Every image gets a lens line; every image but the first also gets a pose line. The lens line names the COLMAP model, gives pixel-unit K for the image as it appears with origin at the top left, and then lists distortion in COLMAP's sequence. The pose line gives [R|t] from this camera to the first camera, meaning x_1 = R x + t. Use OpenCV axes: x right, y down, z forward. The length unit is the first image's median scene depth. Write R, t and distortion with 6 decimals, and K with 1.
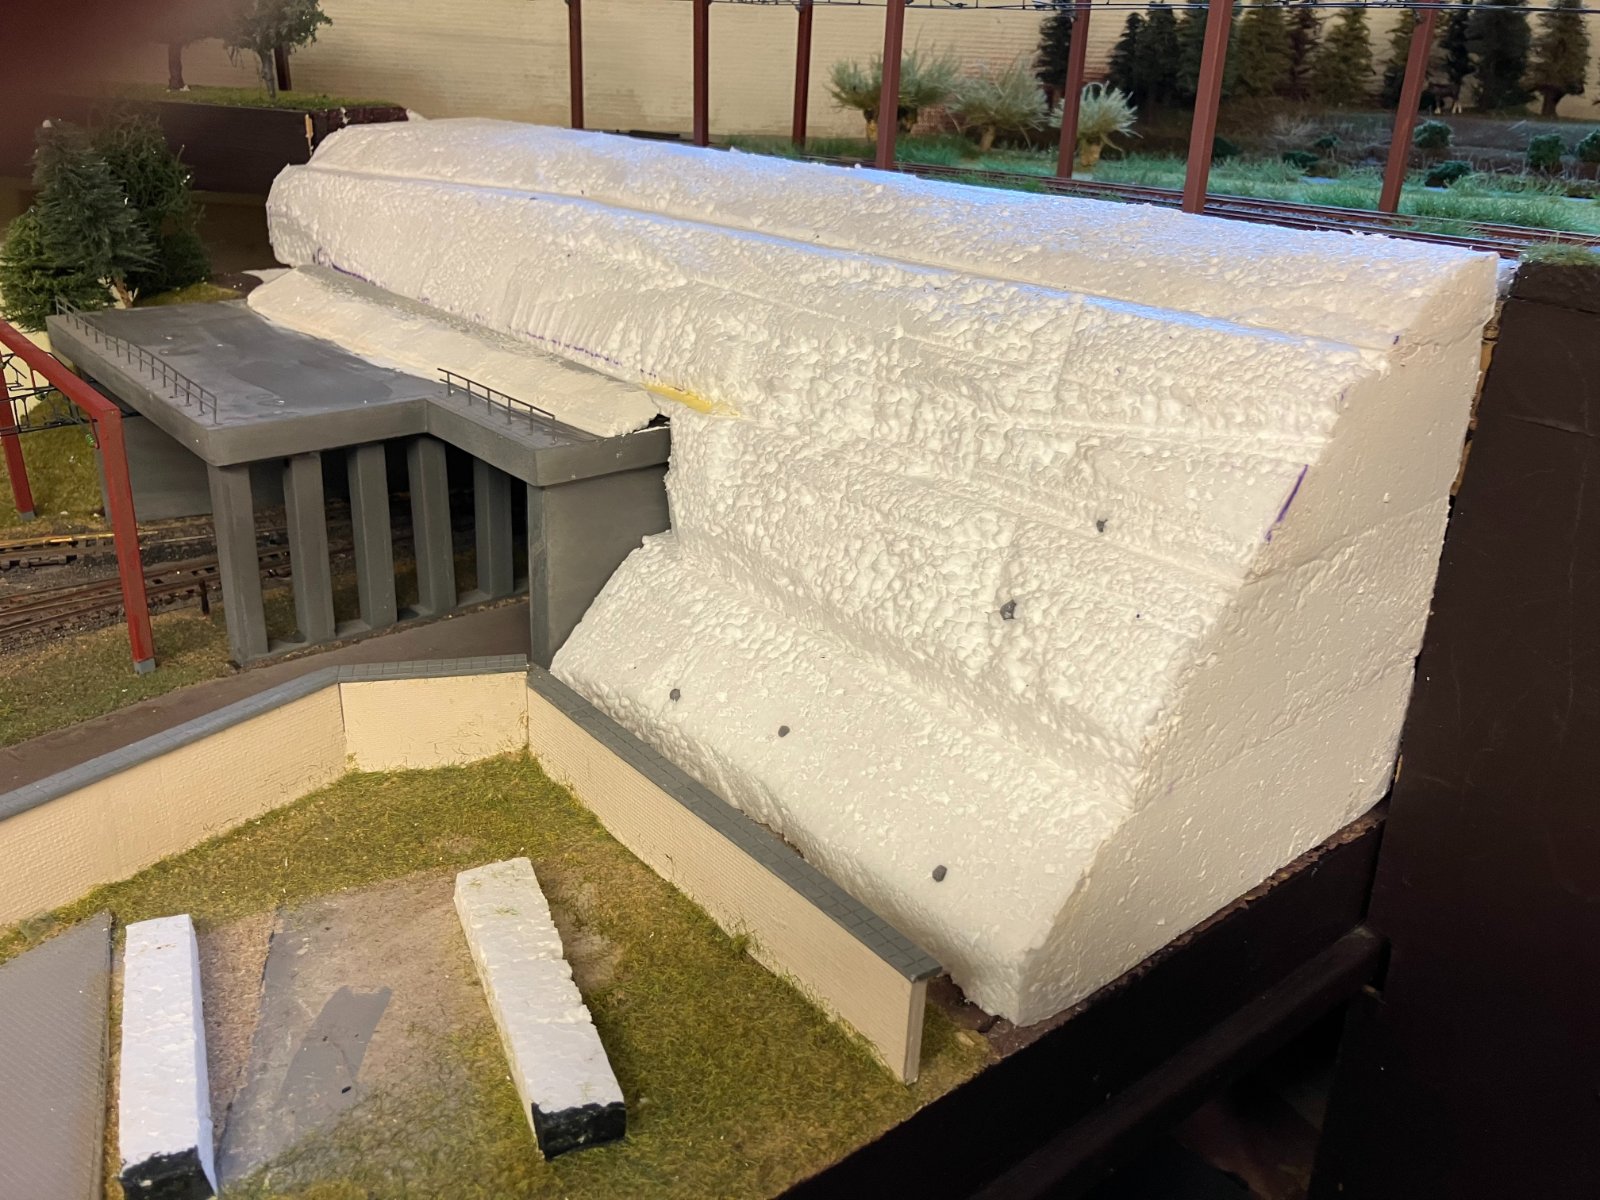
lens RADIAL K [[1340.9, 0, 815.5], [0, 1340.9, 590.2], [0, 0, 1]] dist [-0.000125, 0.010721]
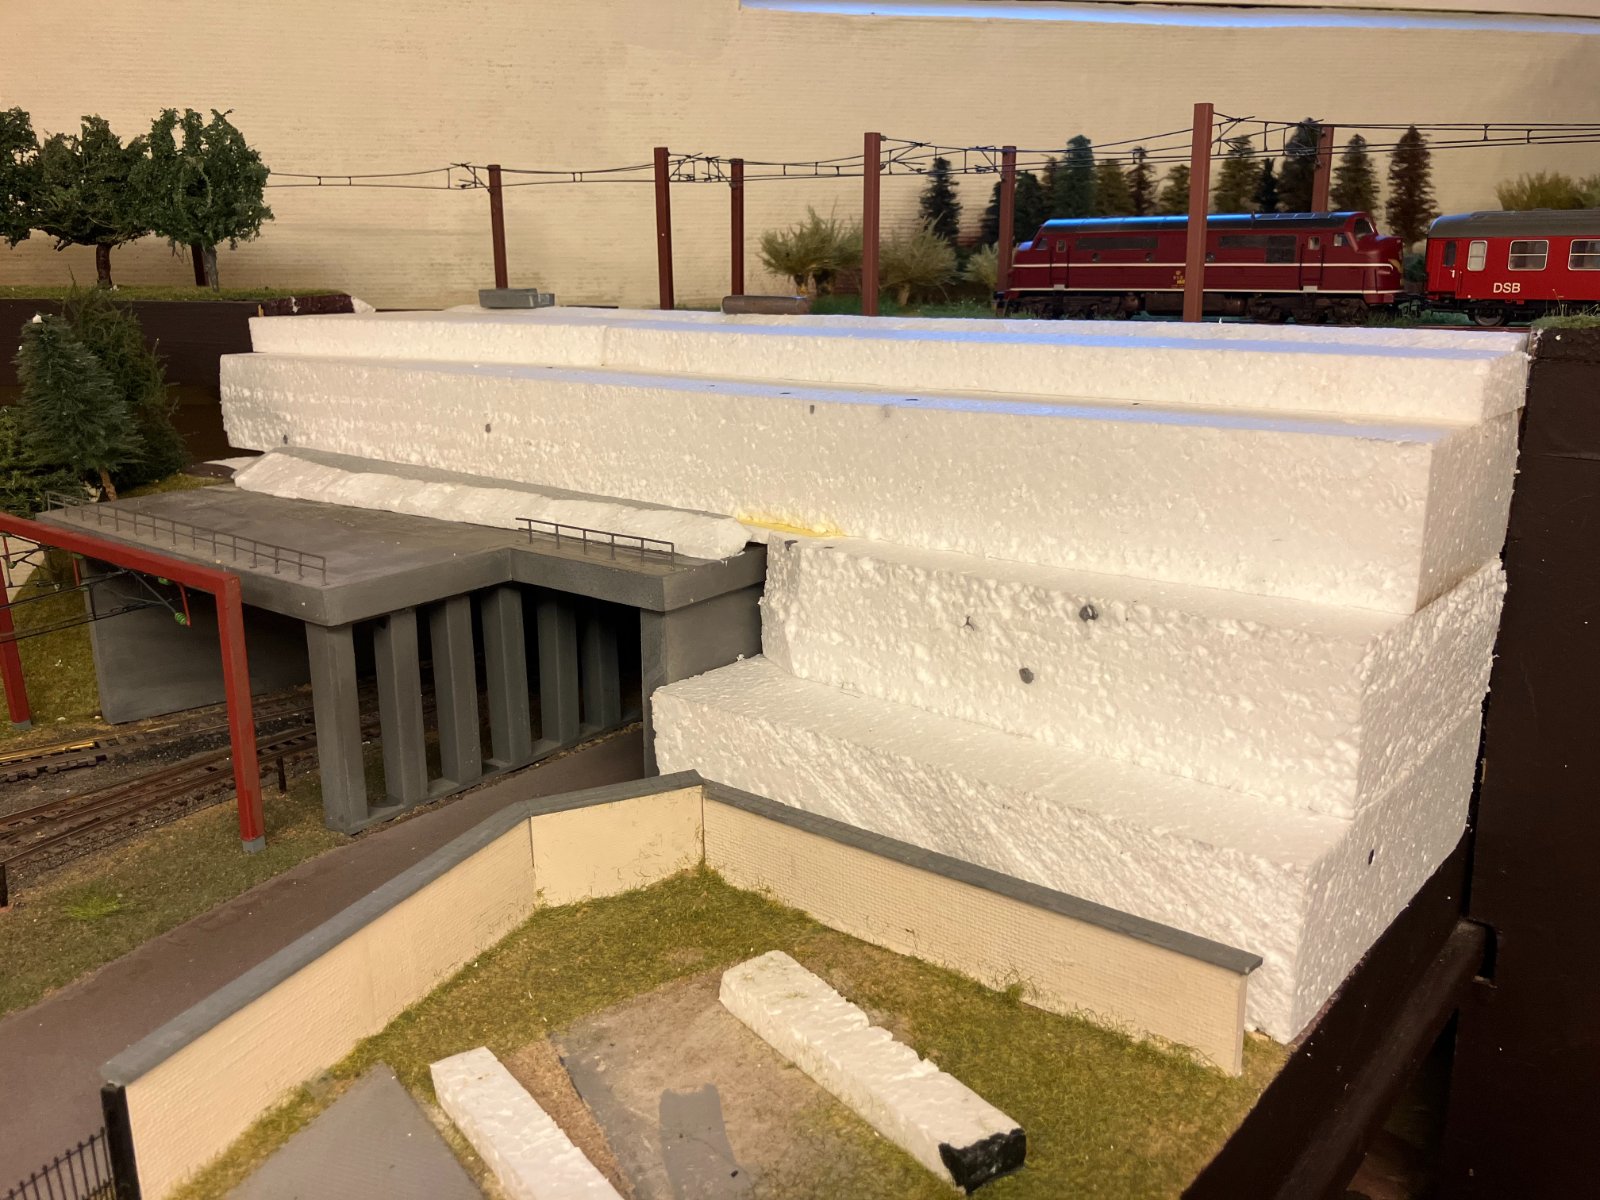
lens RADIAL K [[1340.9, 0, 827.9], [0, 1340.9, 600.6], [0, 0, 1]] dist [-0.000125, 0.010721]
pose [[0.976710, -0.097949, 0.190901, -0.250475], [0.121269, 0.985987, -0.114554, 0.041476], [-0.177005, 0.135036, 0.974902, -0.031675]]
